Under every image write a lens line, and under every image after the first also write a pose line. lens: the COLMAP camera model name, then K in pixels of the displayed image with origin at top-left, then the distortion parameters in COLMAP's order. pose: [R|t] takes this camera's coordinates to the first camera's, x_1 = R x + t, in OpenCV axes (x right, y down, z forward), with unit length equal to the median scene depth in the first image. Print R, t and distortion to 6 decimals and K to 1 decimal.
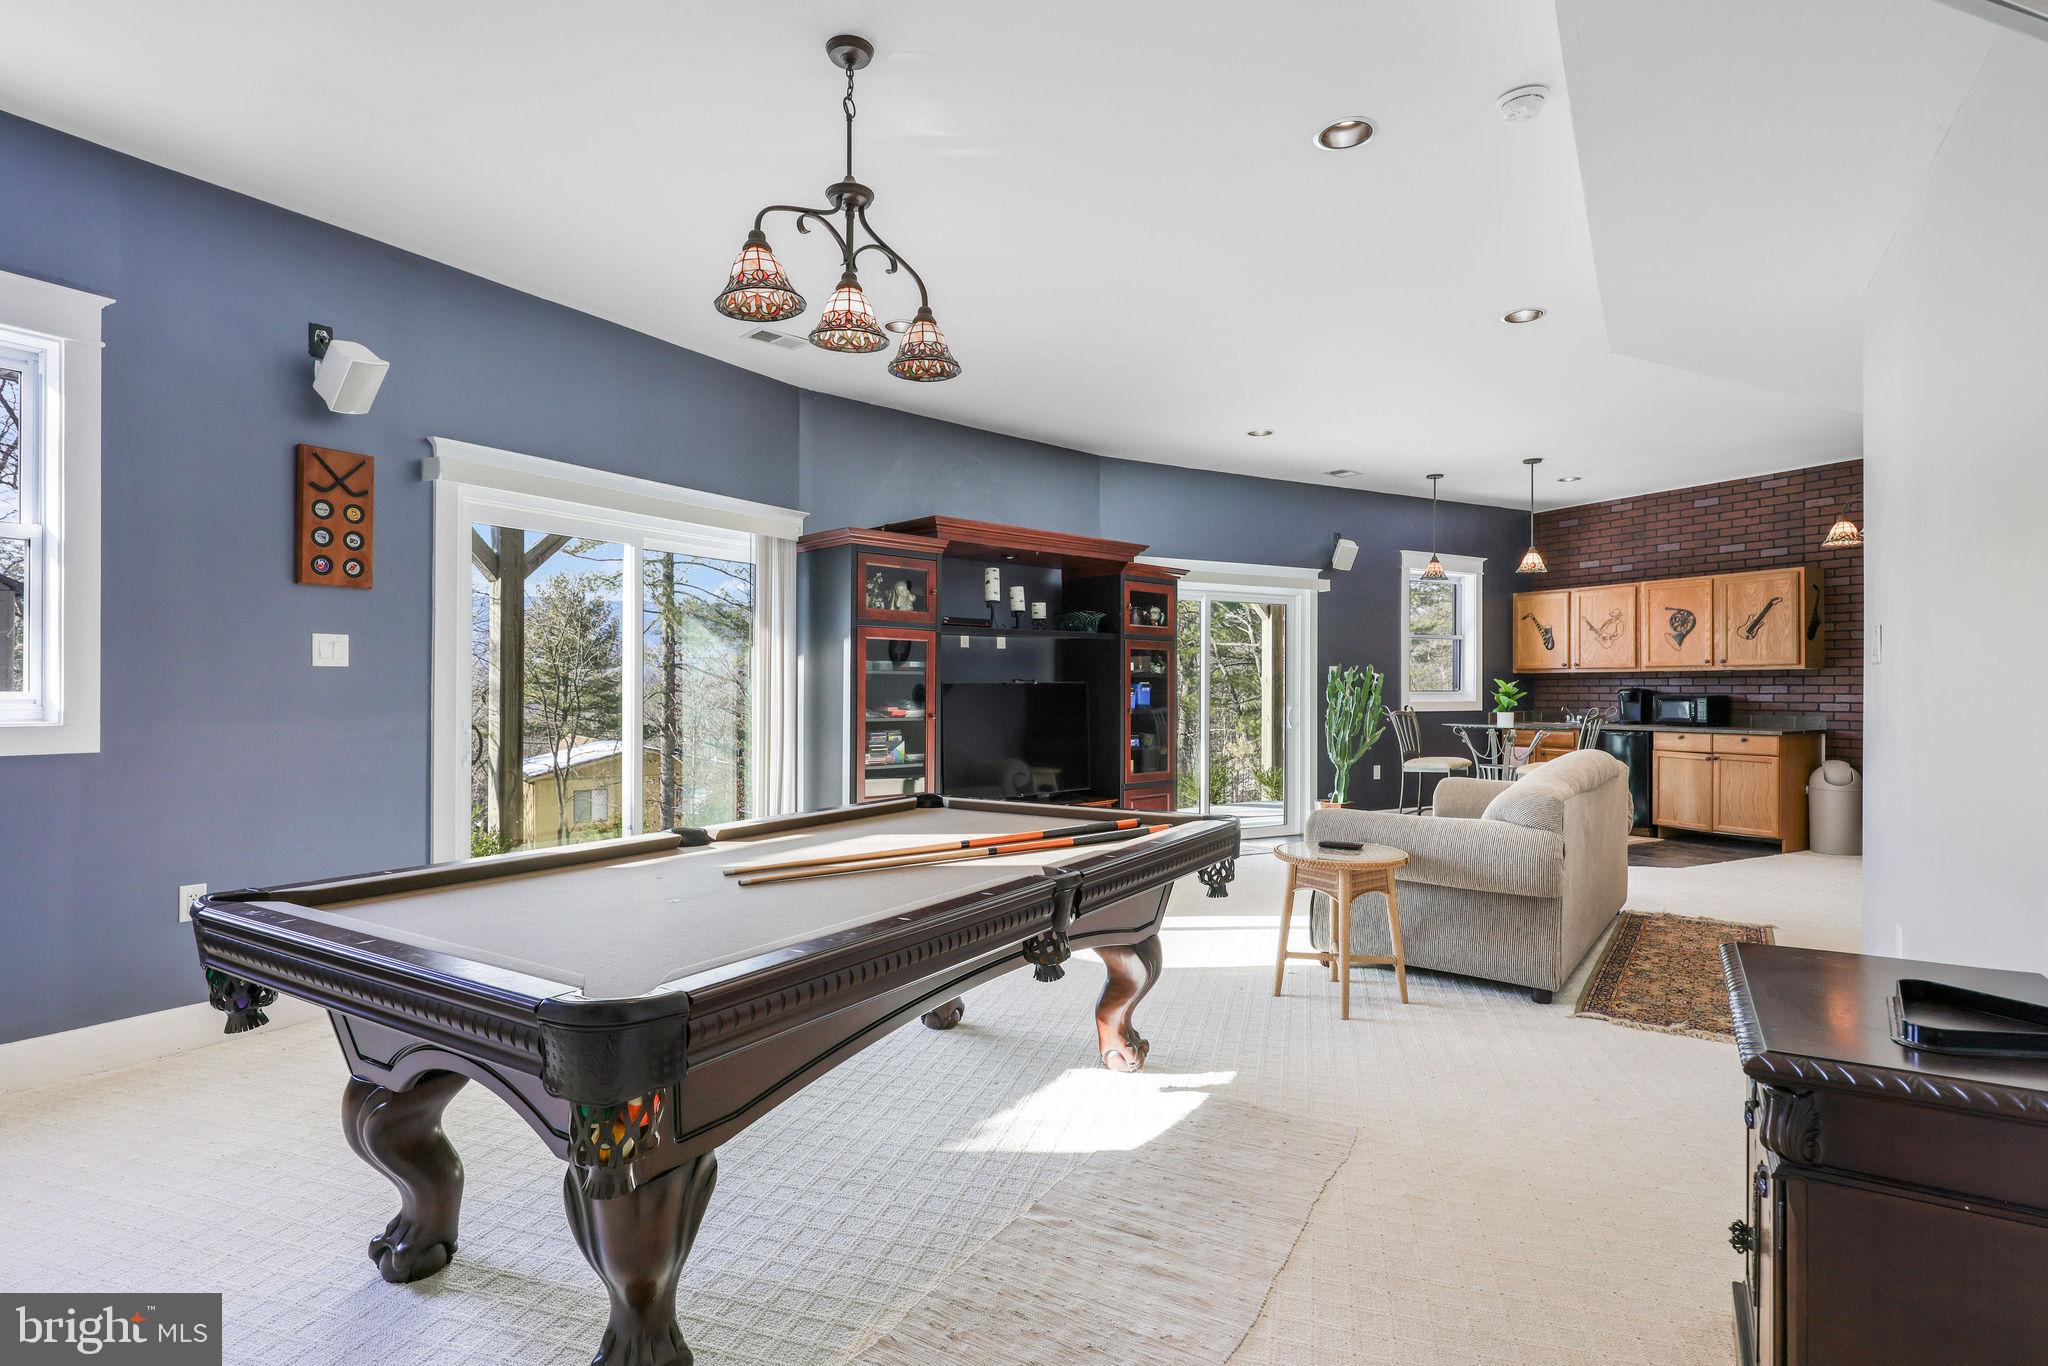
lens RADIAL K [[1037.8, 0, 1015.4], [0, 1037.8, 687.2], [0, 0, 1]] dist [0.004181, -0.001262]
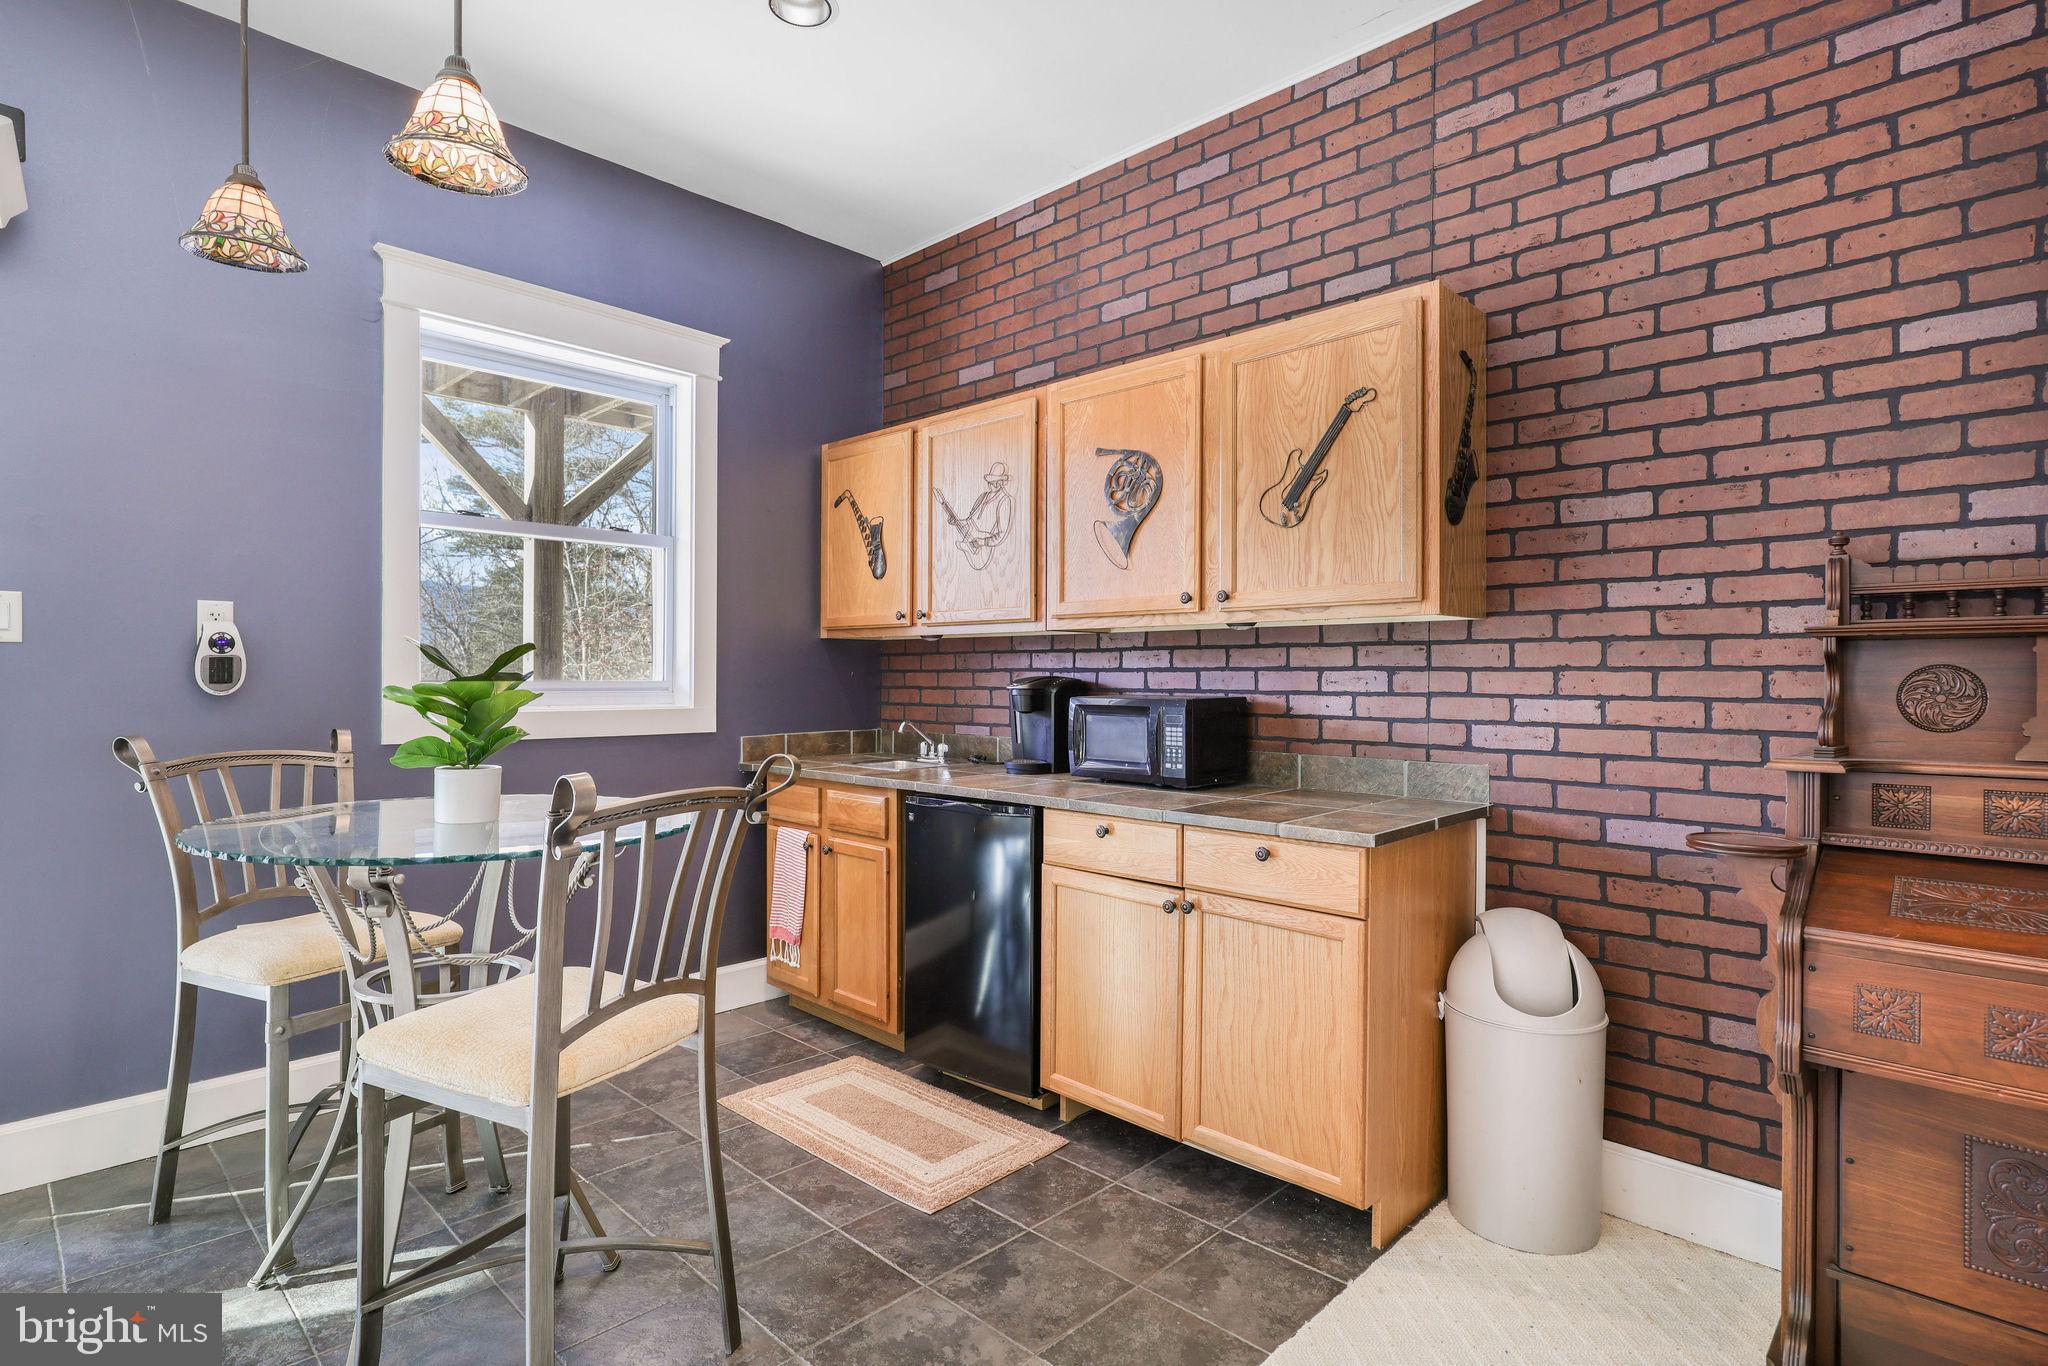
lens RADIAL K [[1037.8, 0, 1018.9], [0, 1037.8, 677.0], [0, 0, 1]] dist [0.004181, -0.001262]
pose [[0.953554, 0.003908, 0.301197, 0.512857], [-0.004786, 0.999986, 0.002178, 0.000536], [-0.301184, -0.003518, 0.953560, 0.695784]]
